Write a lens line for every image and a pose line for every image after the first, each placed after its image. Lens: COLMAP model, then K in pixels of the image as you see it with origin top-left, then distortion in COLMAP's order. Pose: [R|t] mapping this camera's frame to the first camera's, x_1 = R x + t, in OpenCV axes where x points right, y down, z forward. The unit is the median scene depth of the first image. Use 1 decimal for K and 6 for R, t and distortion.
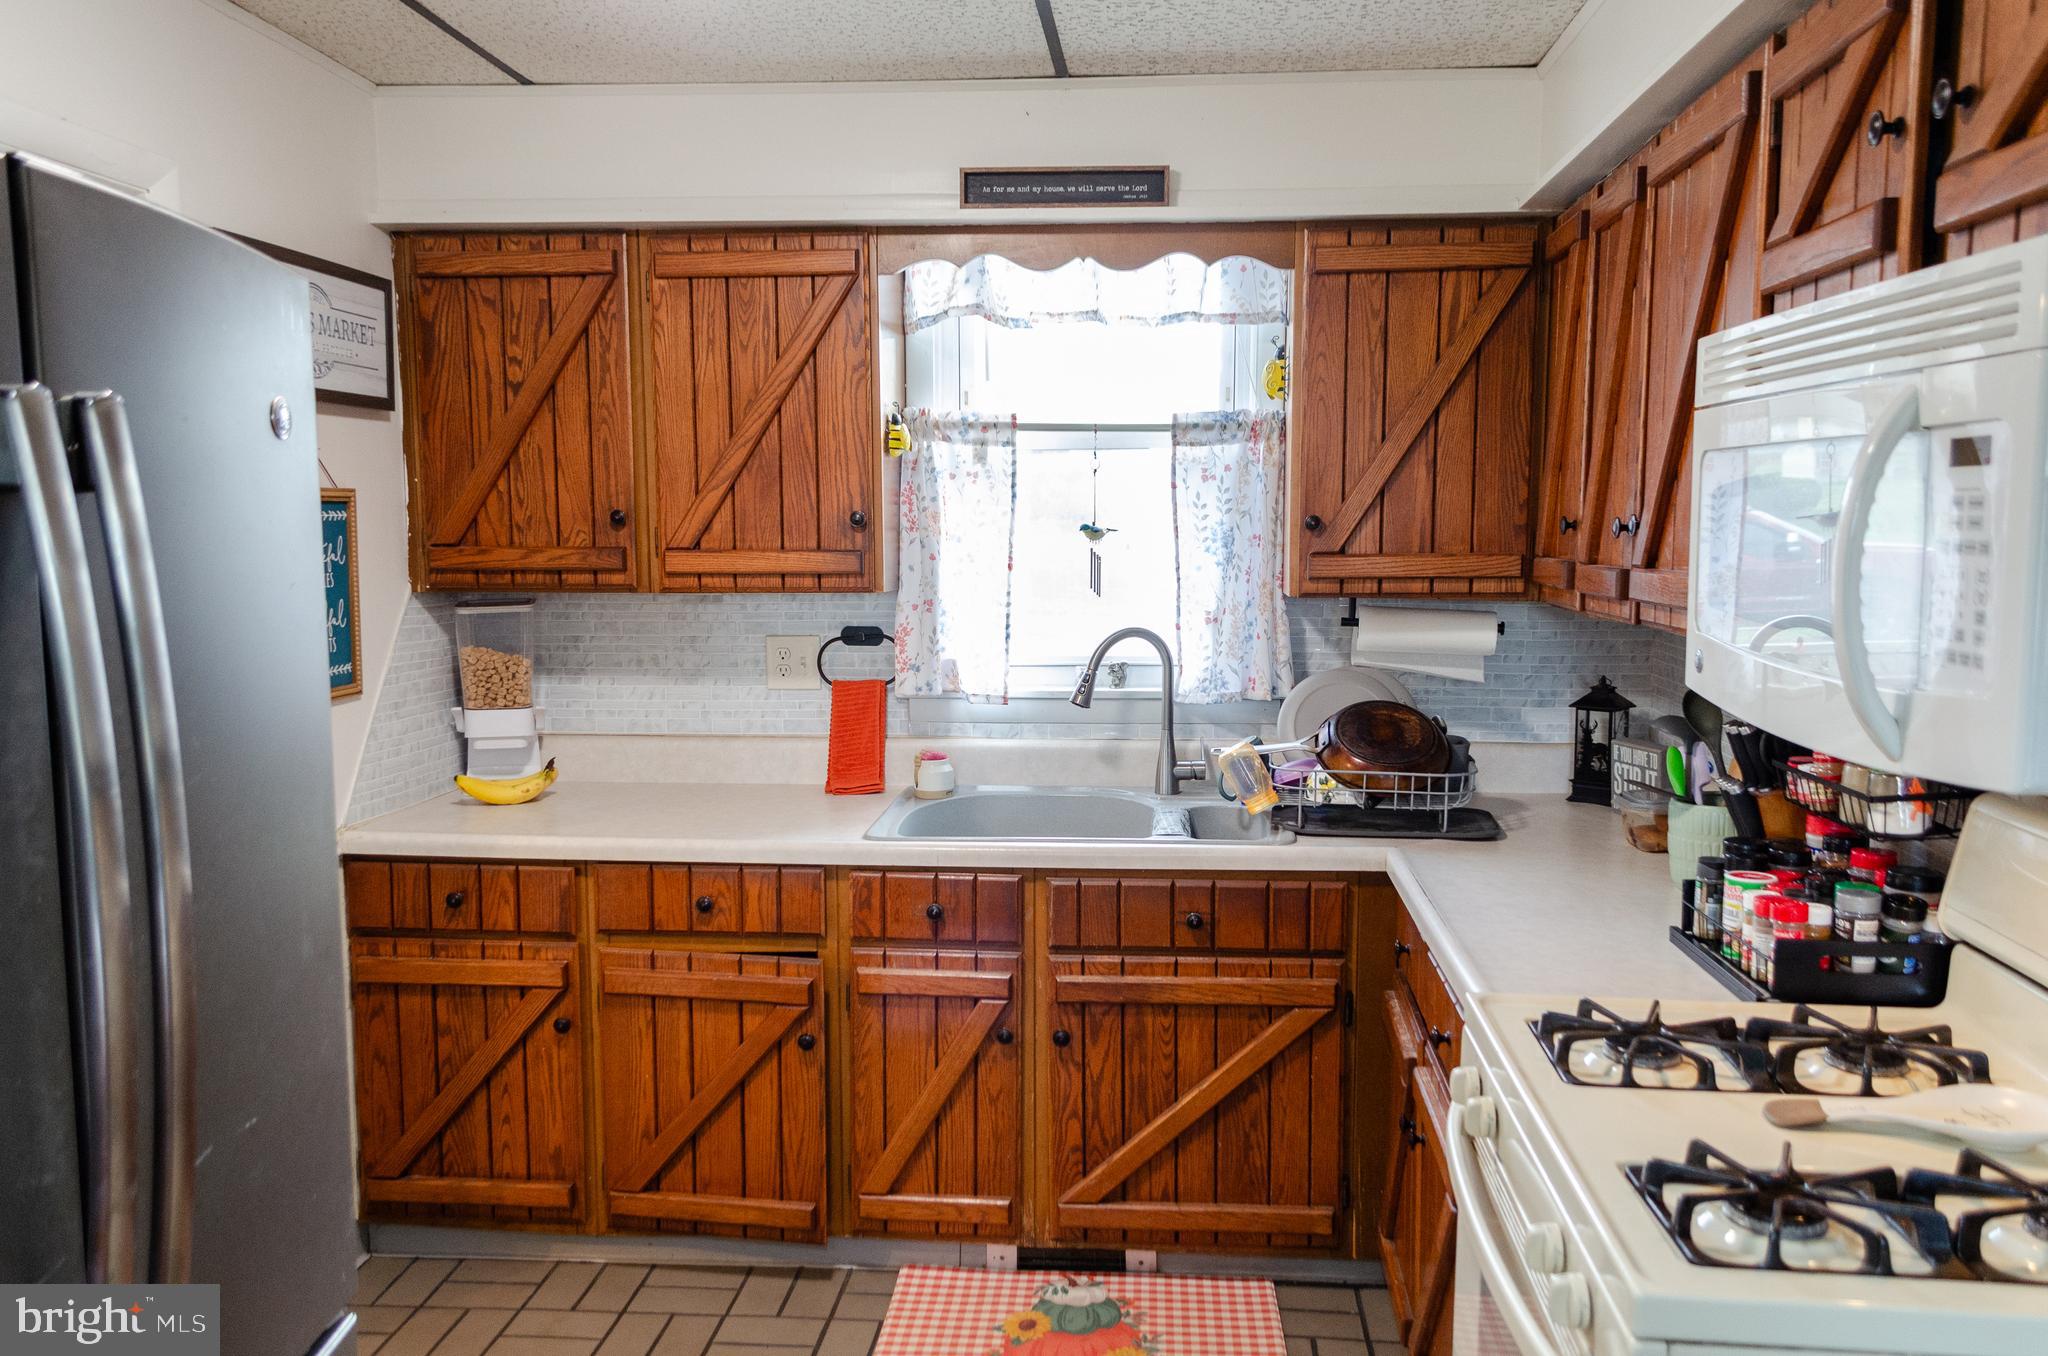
lens RADIAL K [[1597.2, 0, 1028.8], [0, 1597.2, 695.3], [0, 0, 1]] dist [0.077214, -0.088905]
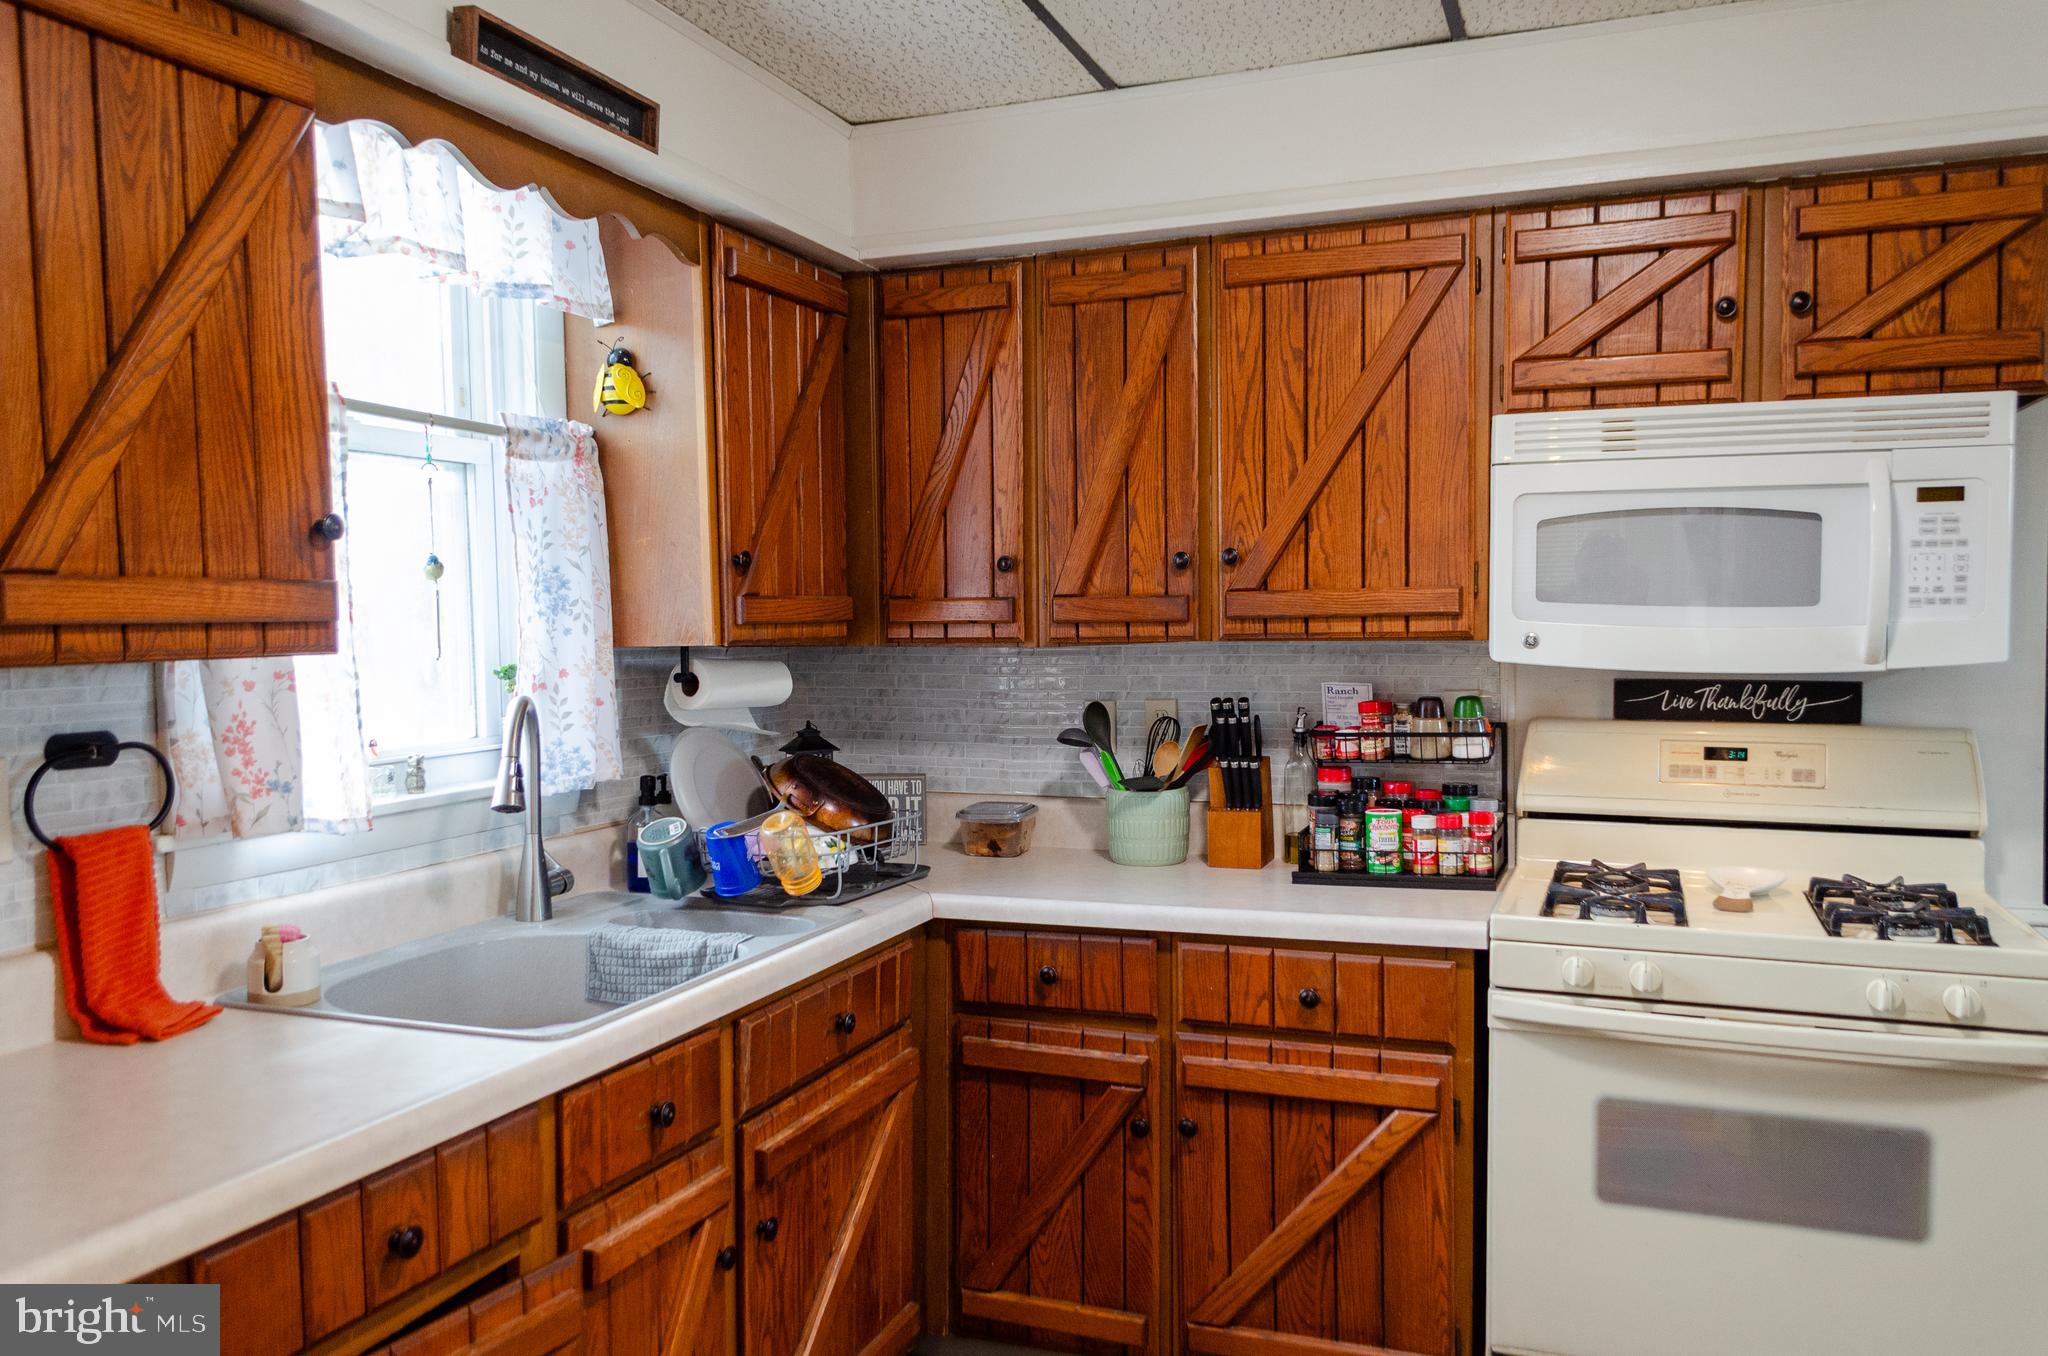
lens RADIAL K [[1606.5, 0, 1054.3], [0, 1606.5, 709.6], [0, 0, 1]] dist [0.075143, -0.072381]
pose [[0.255329, -0.055267, 0.965273, -0.613674], [0.120101, 0.992446, 0.025055, -0.027818], [-0.959366, 0.109533, 0.260037, 0.600998]]
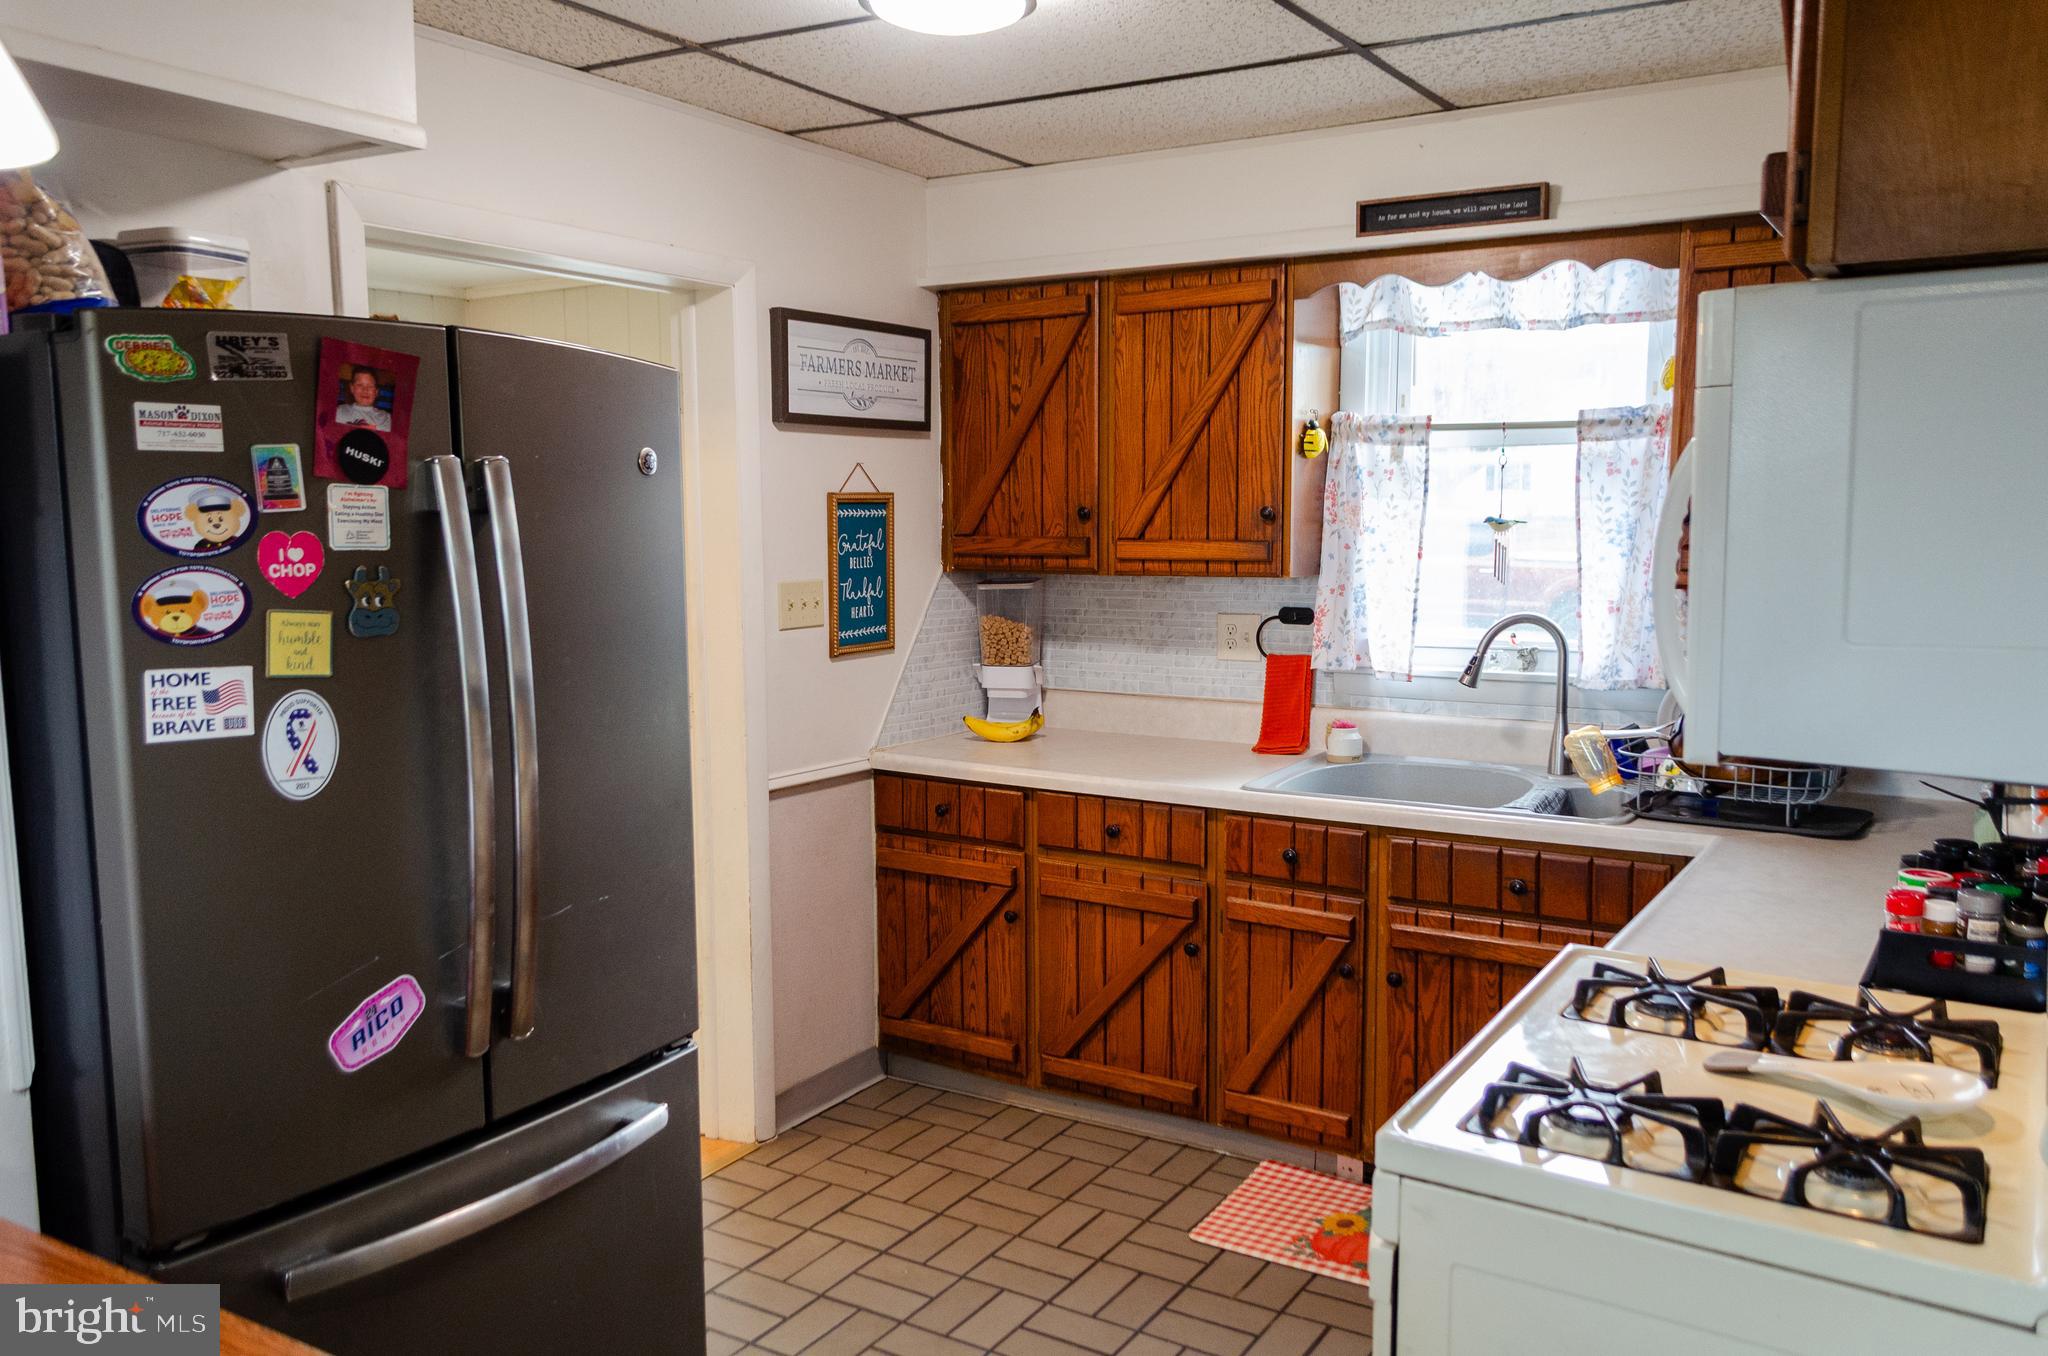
lens RADIAL K [[1597.2, 0, 1028.8], [0, 1597.2, 695.3], [0, 0, 1]] dist [0.077214, -0.088905]
pose [[0.888440, 0.051493, -0.456096, 0.273550], [-0.046120, 0.998673, 0.022913, 0.002098], [0.456671, 0.000679, 0.889636, -0.104201]]
